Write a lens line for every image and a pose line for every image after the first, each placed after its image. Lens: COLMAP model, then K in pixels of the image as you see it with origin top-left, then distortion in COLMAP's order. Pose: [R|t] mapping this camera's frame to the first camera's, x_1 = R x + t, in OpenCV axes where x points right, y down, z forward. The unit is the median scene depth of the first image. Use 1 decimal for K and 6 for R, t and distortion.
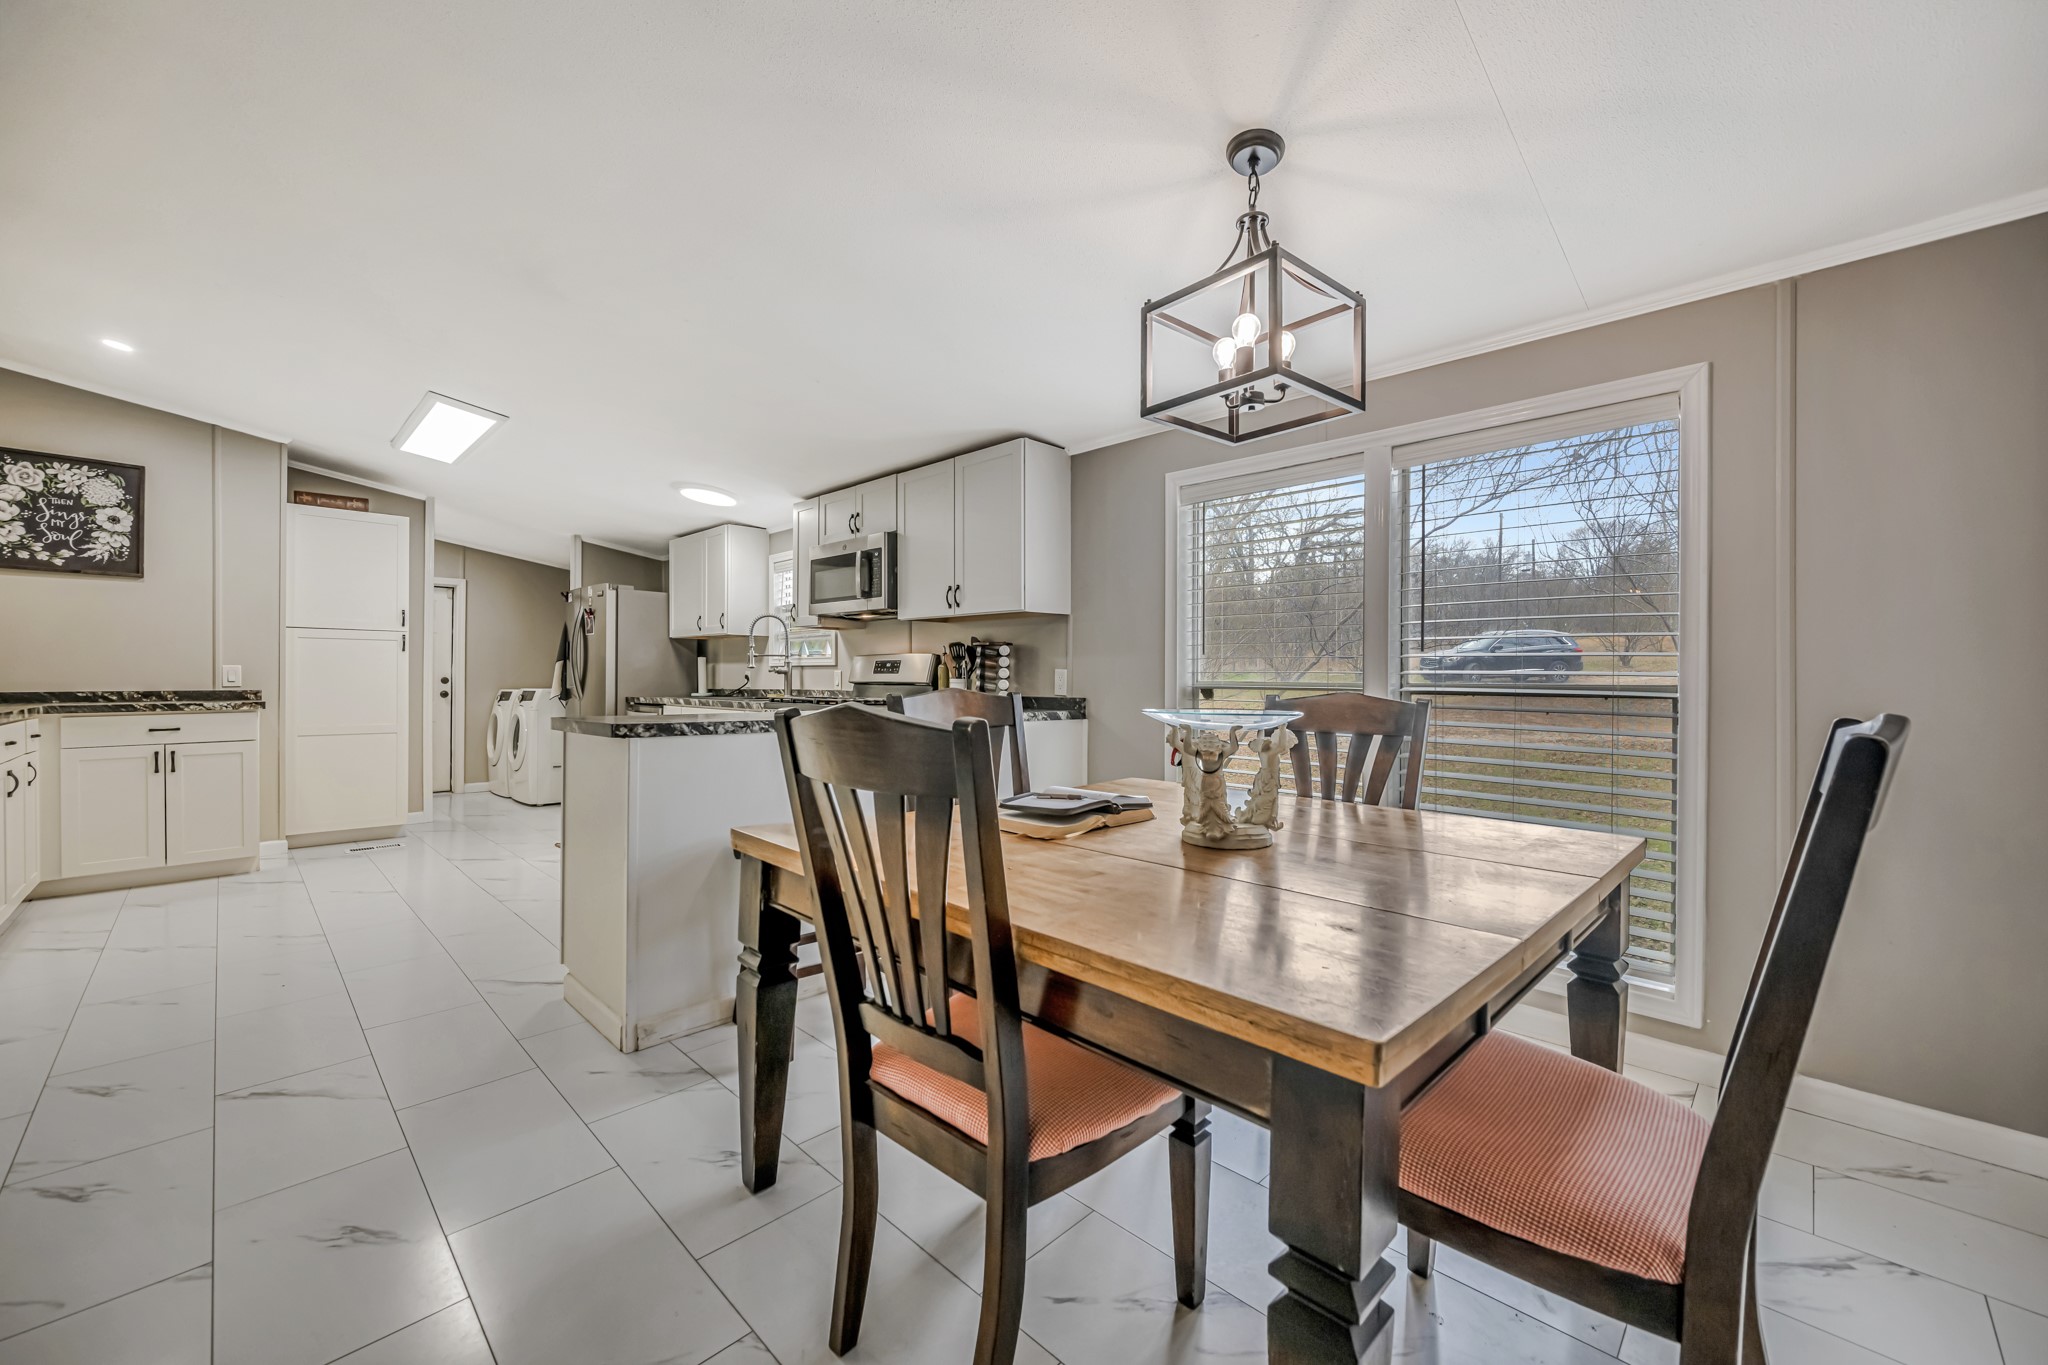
lens RADIAL K [[801.0, 0, 1024.0], [0, 801.0, 682.5], [0, 0, 1]] dist [-0.002060, -0.000044]
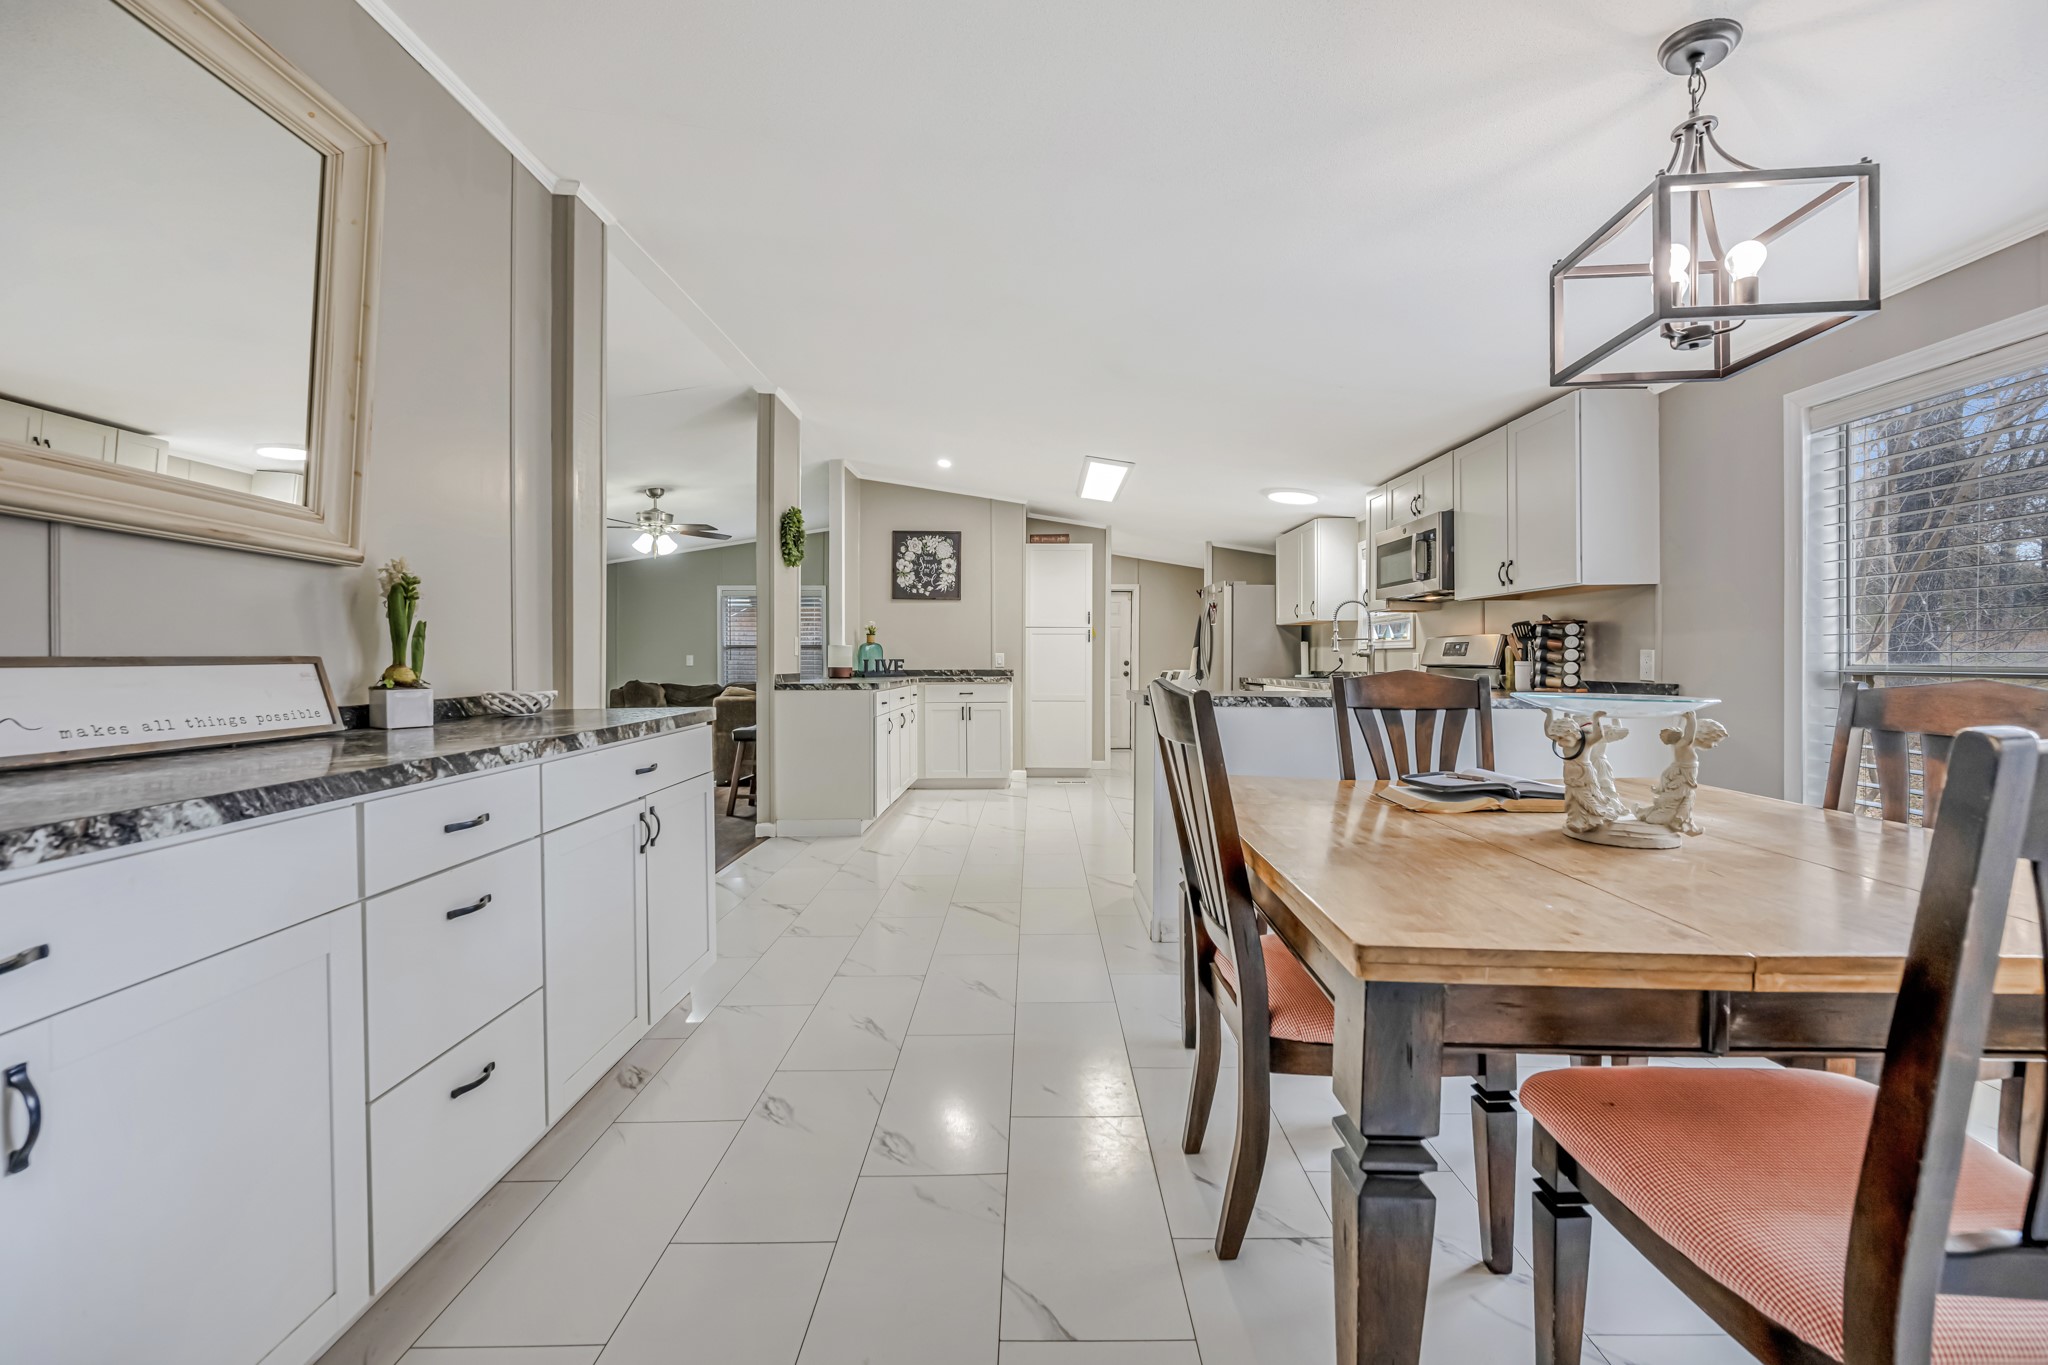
lens RADIAL K [[807.7, 0, 1024.8], [0, 807.7, 666.0], [0, 0, 1]] dist [0.000406, 0.000066]
pose [[0.695403, 0.002601, -0.718616, 0.176792], [-0.001930, 0.999997, 0.001752, 0.000180], [0.718618, 0.000169, 0.695405, -0.051347]]
